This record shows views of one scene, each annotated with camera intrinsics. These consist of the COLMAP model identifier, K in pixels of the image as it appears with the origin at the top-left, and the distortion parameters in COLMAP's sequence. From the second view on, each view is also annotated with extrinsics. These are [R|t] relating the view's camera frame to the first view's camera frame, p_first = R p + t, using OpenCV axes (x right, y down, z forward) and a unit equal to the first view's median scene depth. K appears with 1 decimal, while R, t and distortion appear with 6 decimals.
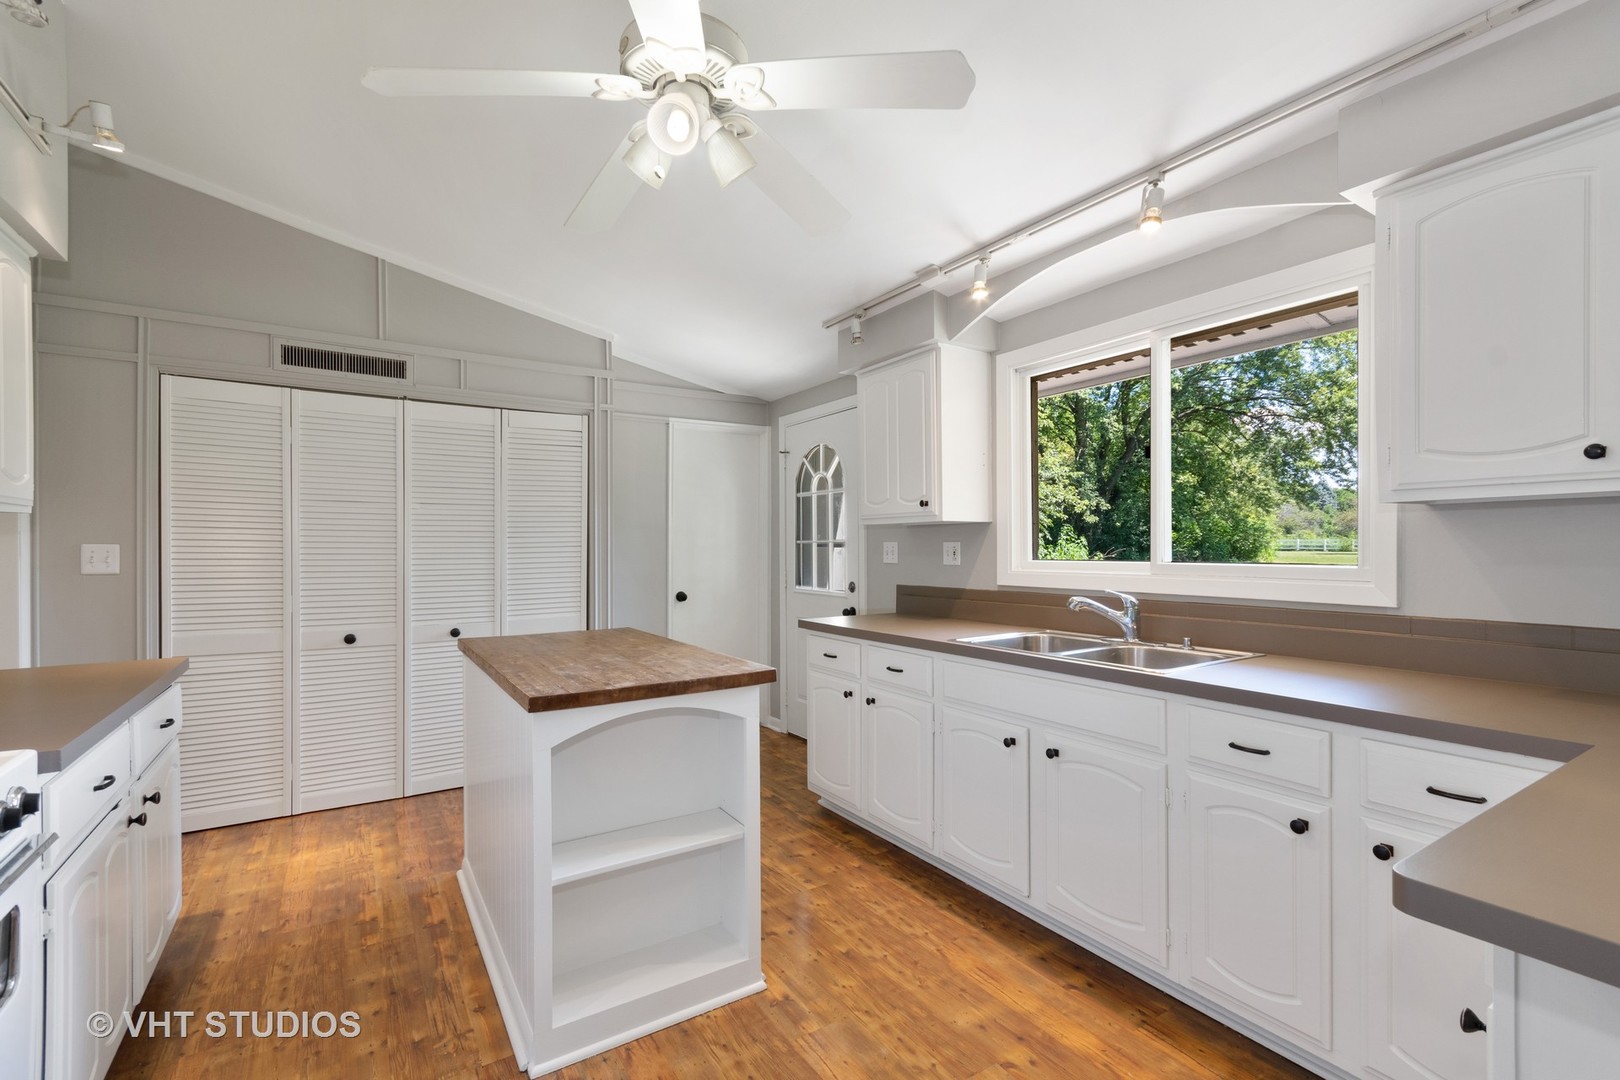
lens RADIAL K [[712.7, 0, 818.6], [0, 712.7, 547.8], [0, 0, 1]] dist [0.007331, 0.000170]
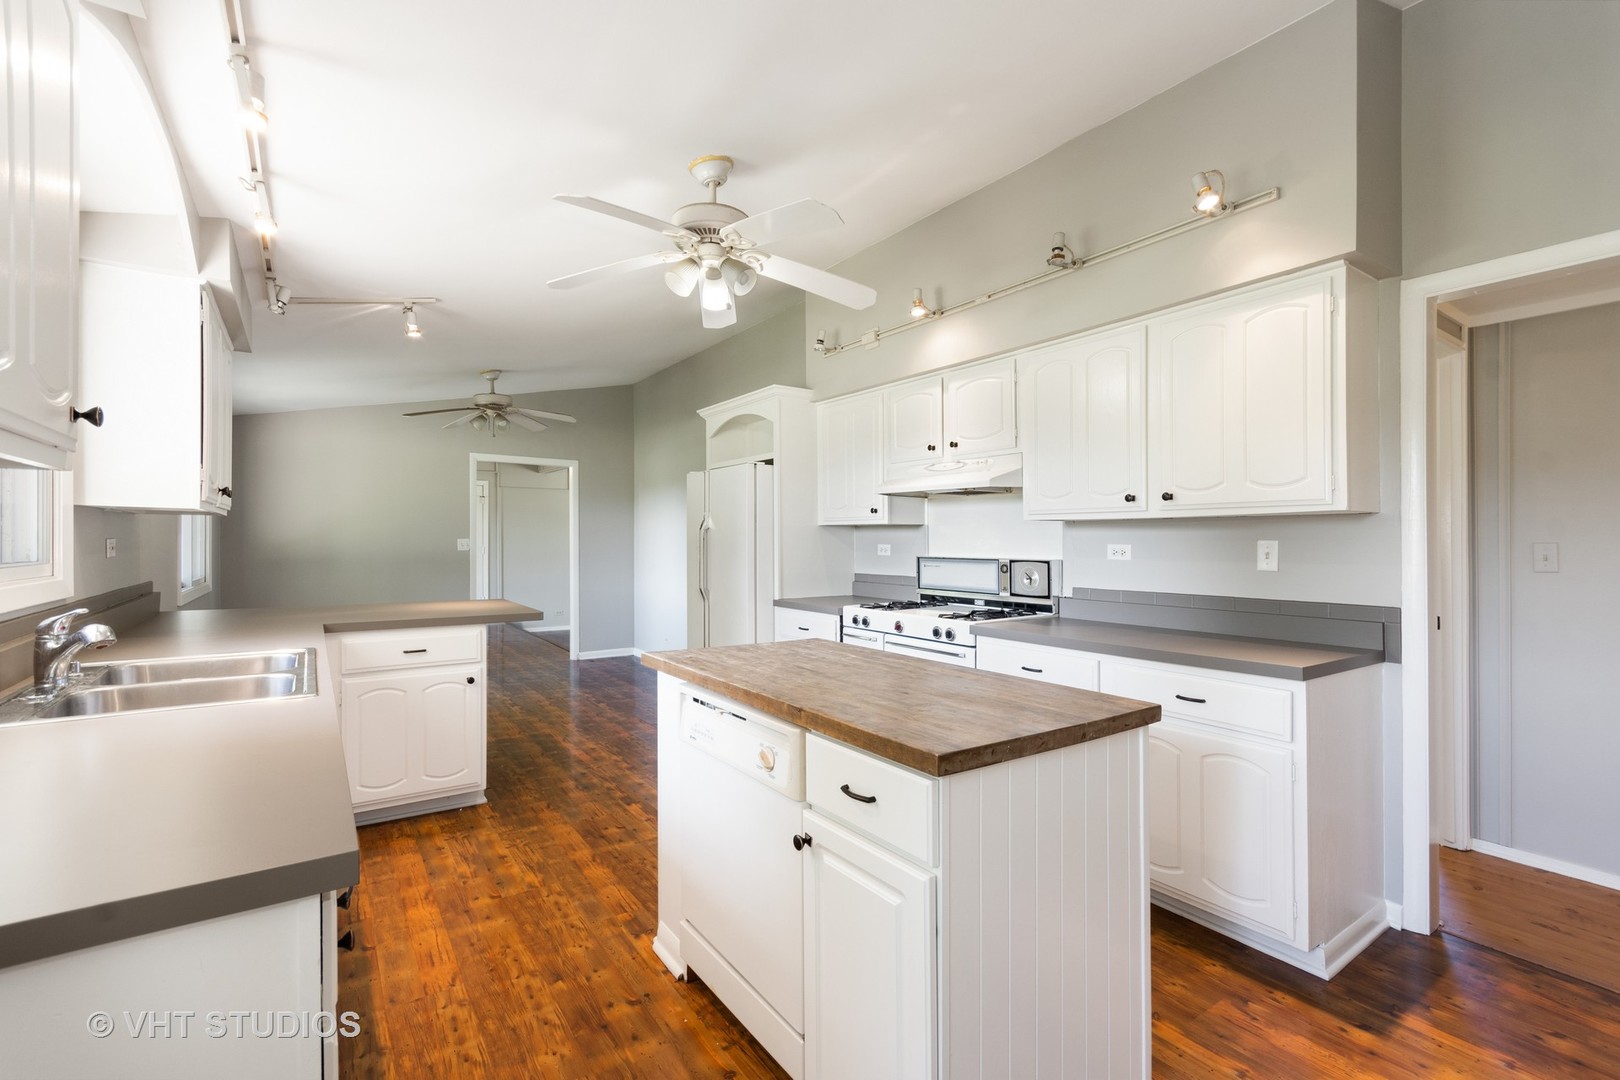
lens RADIAL K [[712.7, 0, 806.5], [0, 712.7, 545.3], [0, 0, 1]] dist [0.007331, 0.000170]
pose [[-0.999803, 0.003422, -0.019575, -0.182504], [0.003268, 0.999964, 0.007874, 0.002245], [0.019601, 0.007808, -0.999777, 1.327206]]
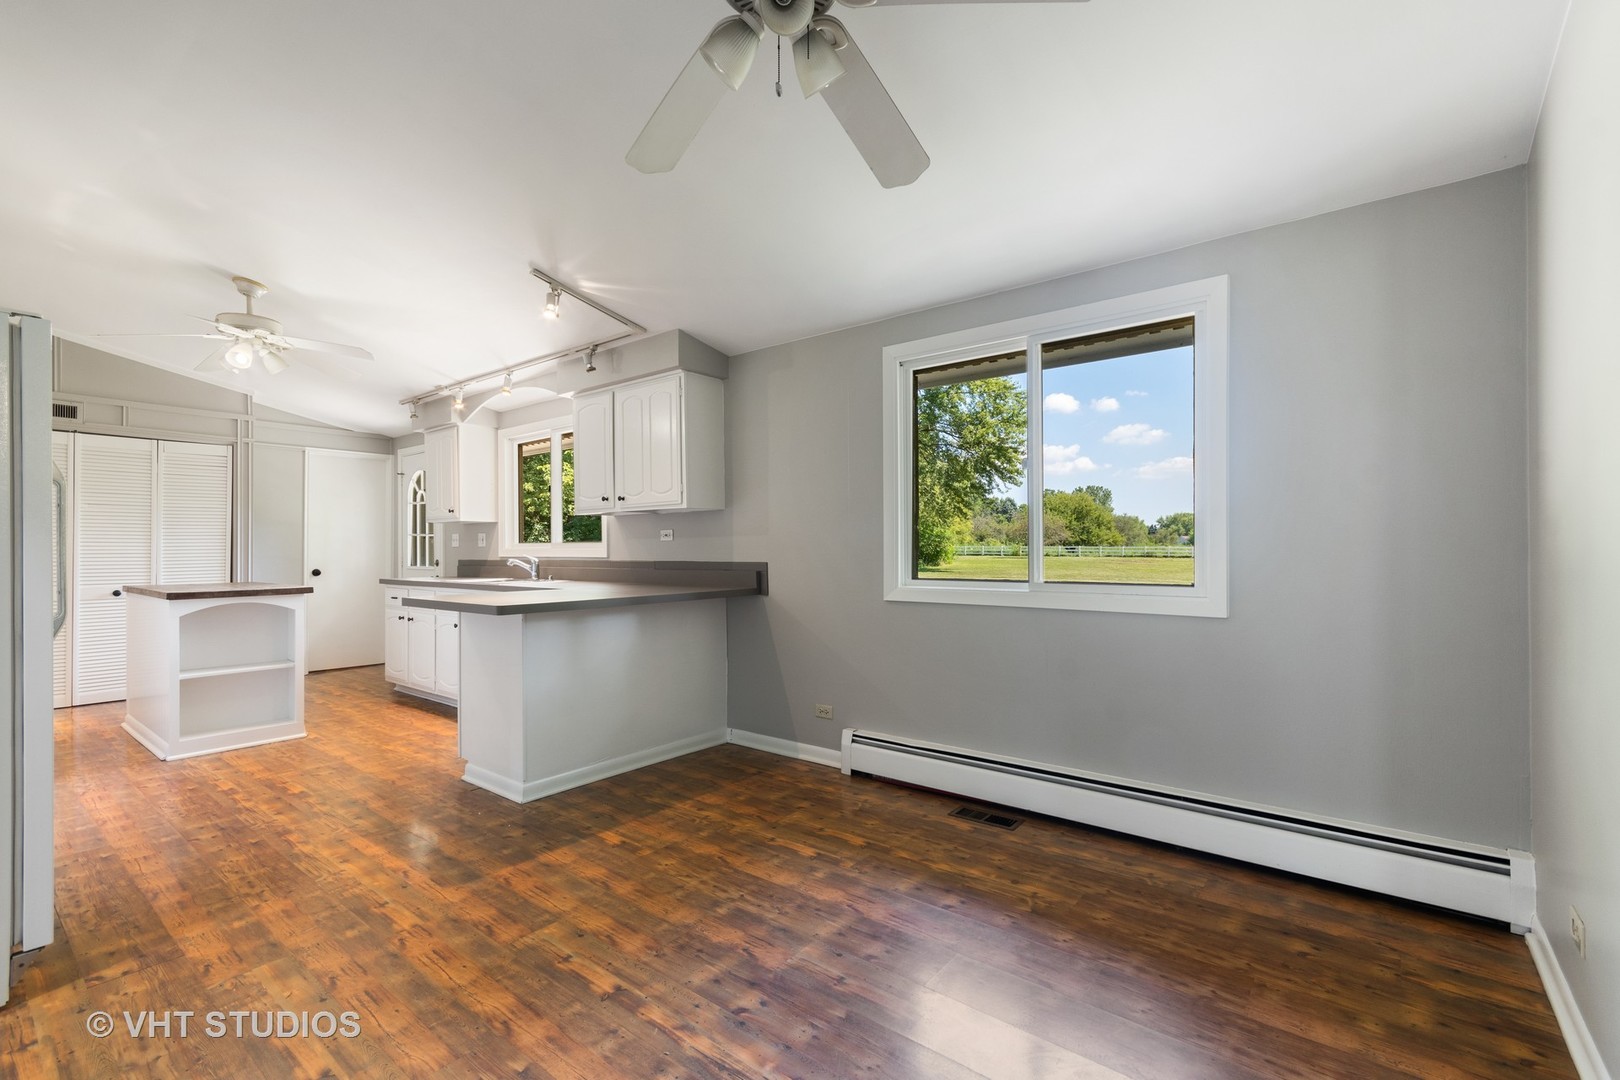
lens RADIAL K [[712.7, 0, 816.0], [0, 712.7, 549.2], [0, 0, 1]] dist [0.007331, 0.000170]
pose [[0.950225, 0.004080, 0.311539, 0.445449], [-0.002086, 0.999975, -0.006733, 0.041667], [-0.311559, 0.005748, 0.950210, -0.954919]]
